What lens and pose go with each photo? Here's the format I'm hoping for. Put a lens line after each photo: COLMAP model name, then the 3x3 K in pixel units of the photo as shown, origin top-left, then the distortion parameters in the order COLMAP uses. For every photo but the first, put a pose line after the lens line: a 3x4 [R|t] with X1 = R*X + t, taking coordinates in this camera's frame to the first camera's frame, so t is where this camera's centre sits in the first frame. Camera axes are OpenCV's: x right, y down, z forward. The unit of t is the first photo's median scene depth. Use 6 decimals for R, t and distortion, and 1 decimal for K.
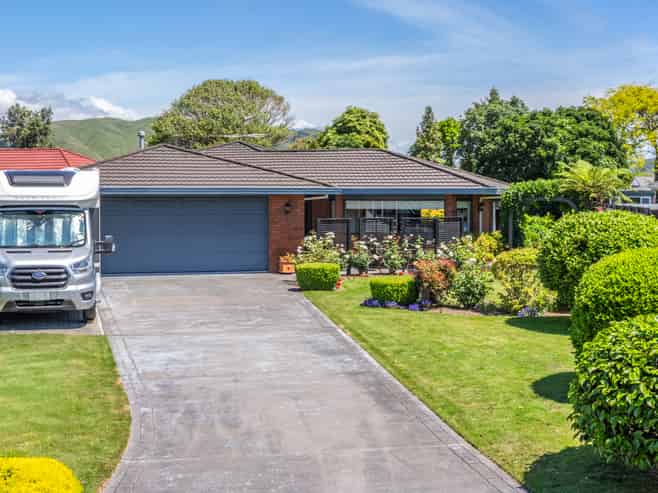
lens RADIAL K [[751.3, 0, 329.0], [0, 751.3, 246.5], [0, 0, 1]] dist [-0.010697, -0.007435]
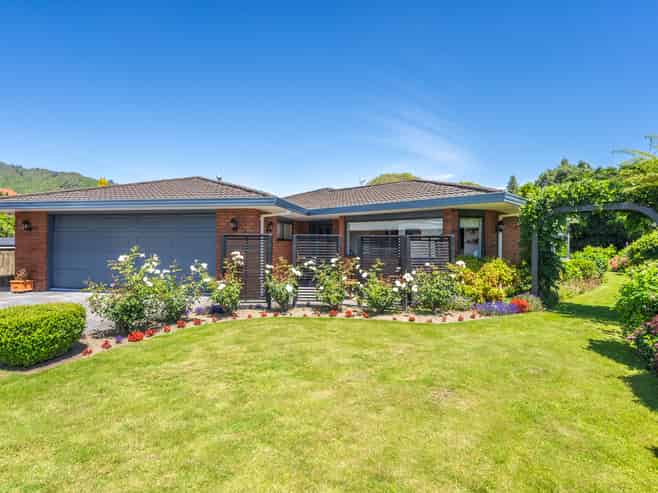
lens RADIAL K [[333.4, 0, 329.0], [0, 333.4, 246.5], [0, 0, 1]] dist [0.000899, 0.000080]
pose [[0.910575, 0.012024, -0.413168, 0.182438], [-0.032131, 0.998611, -0.041752, -0.010401], [0.412092, 0.051294, 0.909697, 0.595234]]
